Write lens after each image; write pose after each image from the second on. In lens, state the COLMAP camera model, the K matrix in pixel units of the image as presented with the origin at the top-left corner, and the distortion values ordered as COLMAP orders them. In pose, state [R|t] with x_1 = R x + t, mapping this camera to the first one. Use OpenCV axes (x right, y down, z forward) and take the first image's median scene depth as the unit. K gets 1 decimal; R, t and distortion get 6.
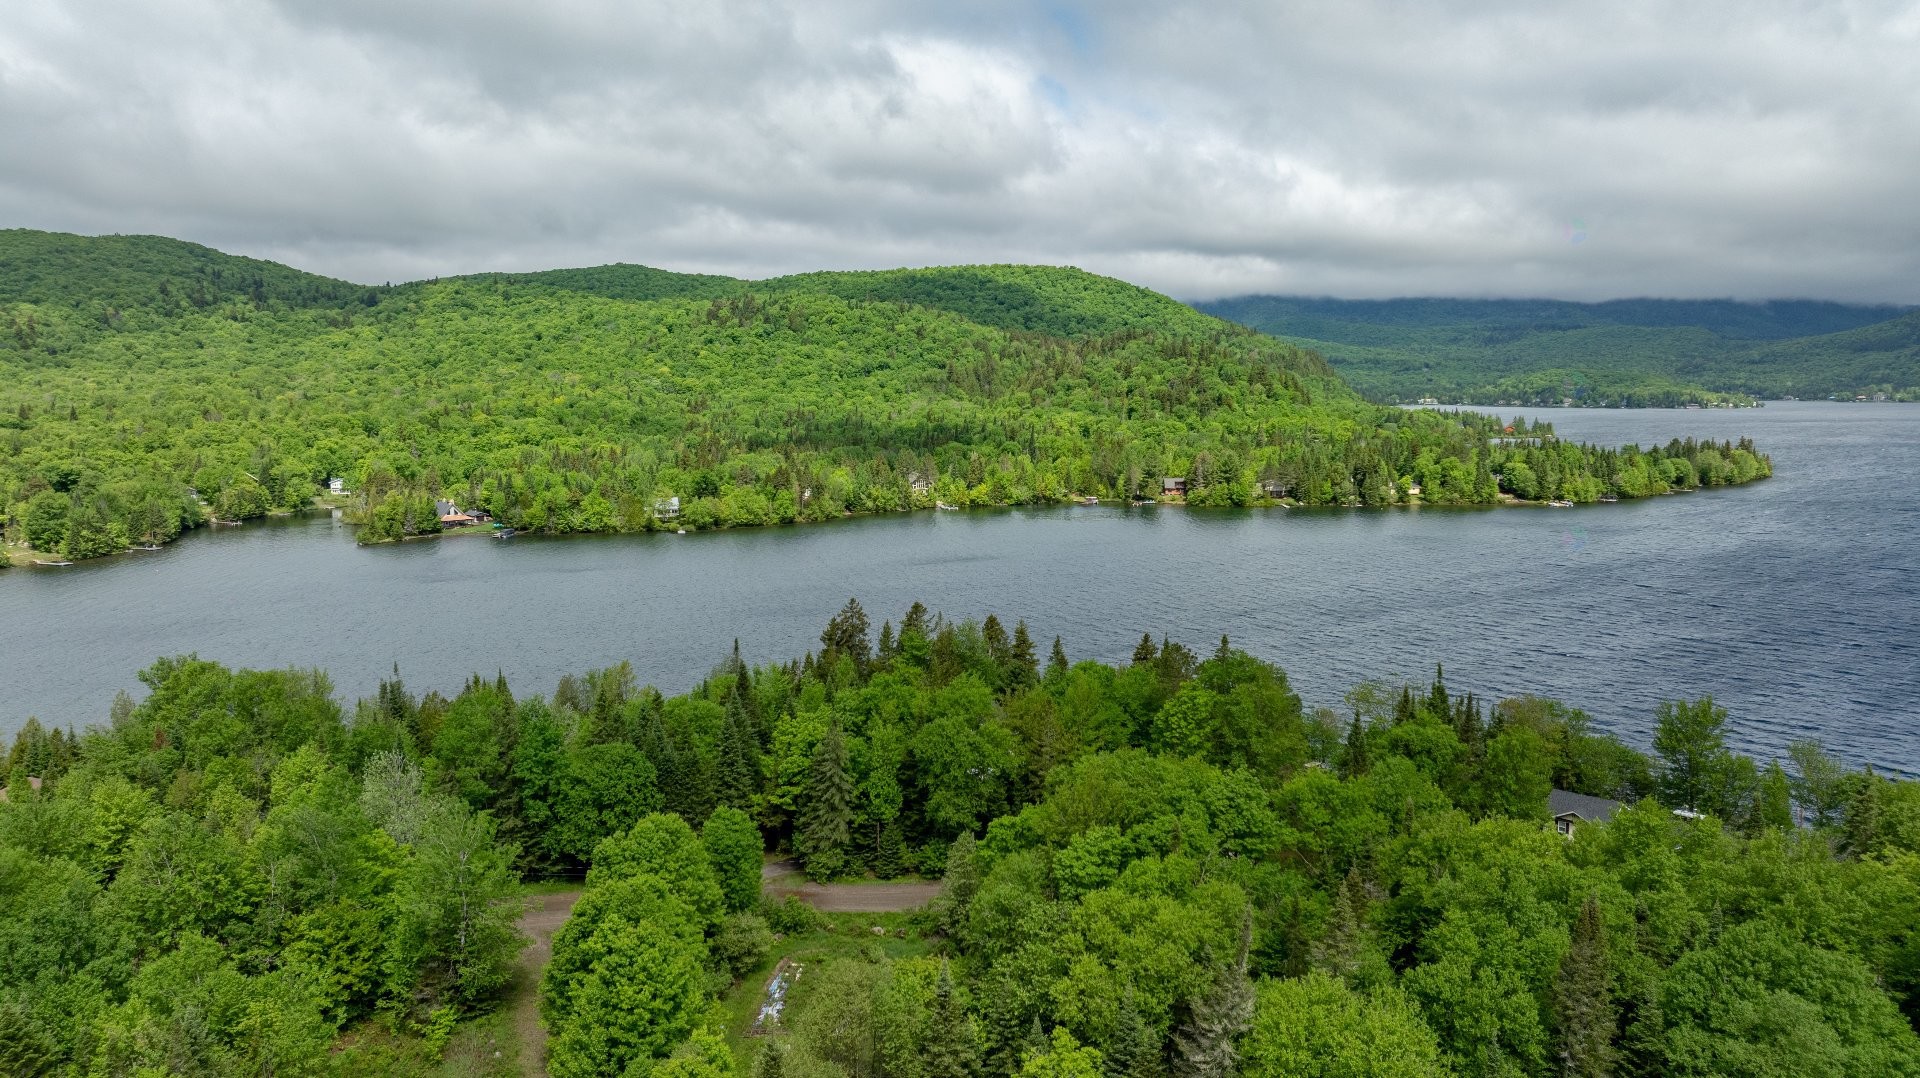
lens RADIAL K [[1362.8, 0, 977.2], [0, 1362.8, 510.5], [0, 0, 1]] dist [-0.038060, 0.048192]
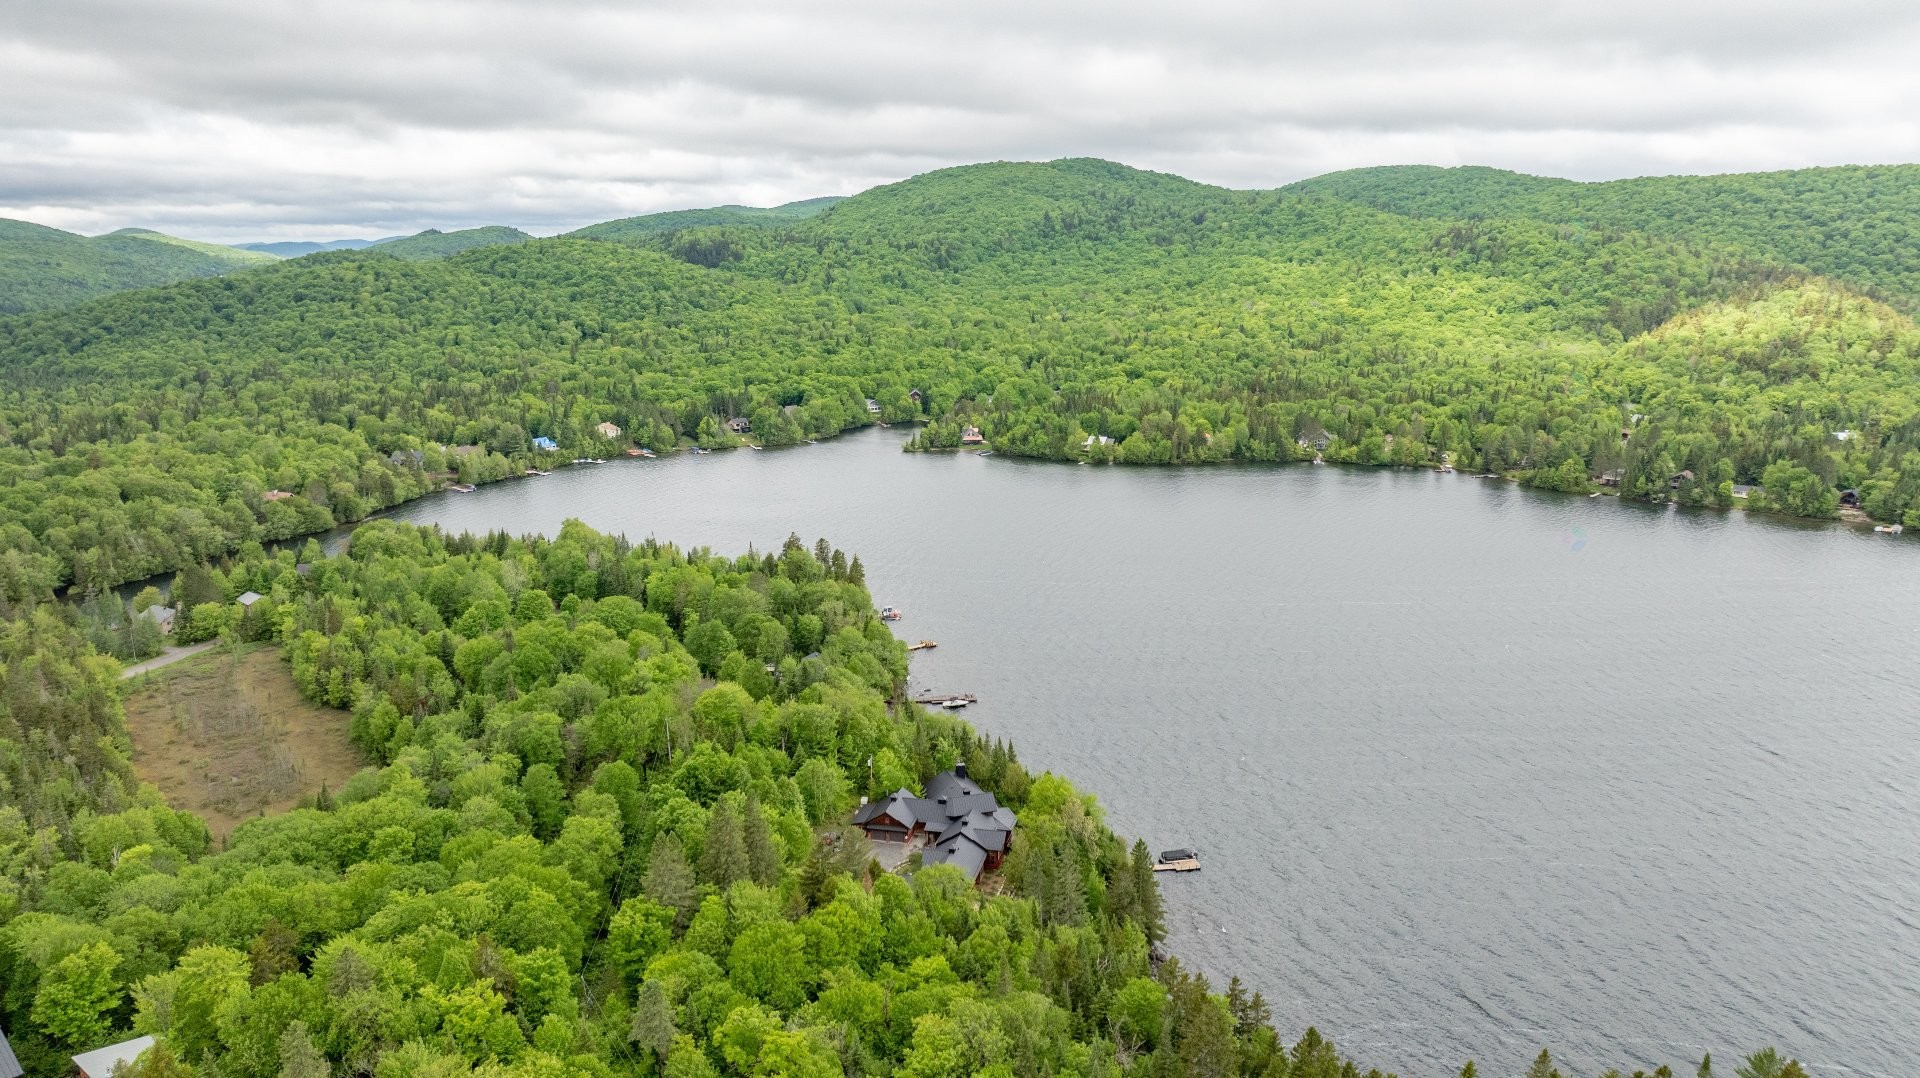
lens RADIAL K [[1362.8, 0, 967.8], [0, 1362.8, 525.0], [0, 0, 1]] dist [-0.038060, 0.048192]
pose [[0.750111, 0.141138, -0.646076, 0.583057], [-0.066371, 0.988095, 0.138795, -0.102324], [0.657973, -0.061231, 0.750548, -0.179126]]
